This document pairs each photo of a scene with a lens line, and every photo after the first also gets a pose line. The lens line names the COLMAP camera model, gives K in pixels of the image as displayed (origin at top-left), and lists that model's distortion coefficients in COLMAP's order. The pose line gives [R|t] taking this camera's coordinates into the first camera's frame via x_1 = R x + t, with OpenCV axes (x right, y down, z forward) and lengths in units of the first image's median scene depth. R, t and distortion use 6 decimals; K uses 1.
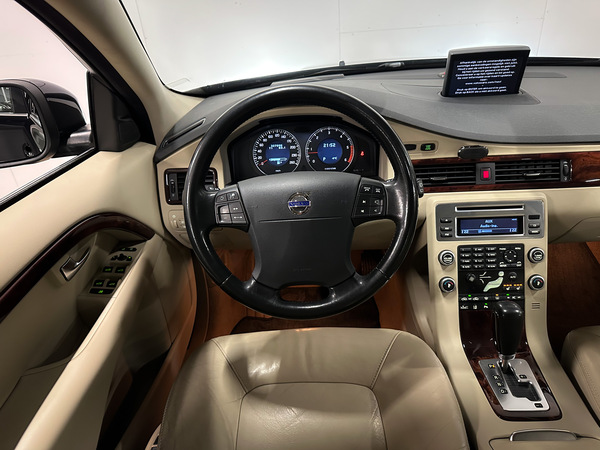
lens RADIAL K [[418.5, 0, 298.4], [0, 418.5, 227.5], [0, 0, 1]] dist [0.099087, -0.140148]
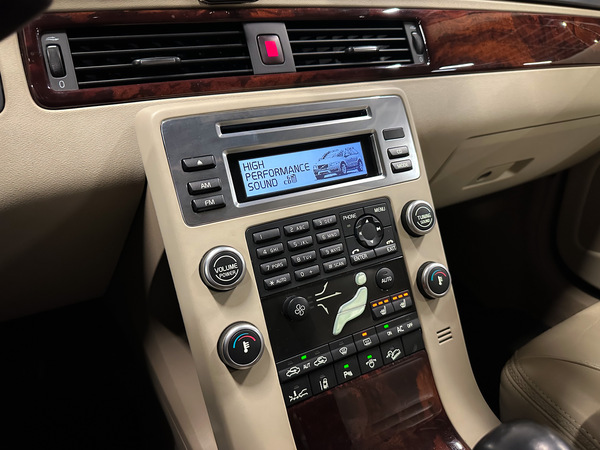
lens RADIAL K [[418.5, 0, 298.4], [0, 418.5, 227.5], [0, 0, 1]] dist [0.099087, -0.140148]
pose [[0.883303, -0.168340, 0.437536, 0.260121], [0.225089, 0.970980, -0.080832, 0.081128], [-0.411231, 0.169883, 0.895561, 0.660611]]
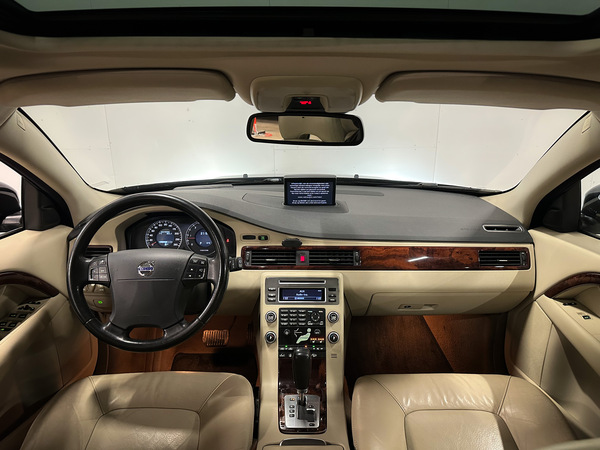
lens RADIAL K [[418.5, 0, 298.4], [0, 418.5, 227.5], [0, 0, 1]] dist [0.099087, -0.140148]
pose [[0.997849, 0.048890, 0.043673, 0.365246], [-0.038112, 0.974682, -0.220325, 0.086109], [-0.053339, 0.218187, 0.974448, -0.406027]]
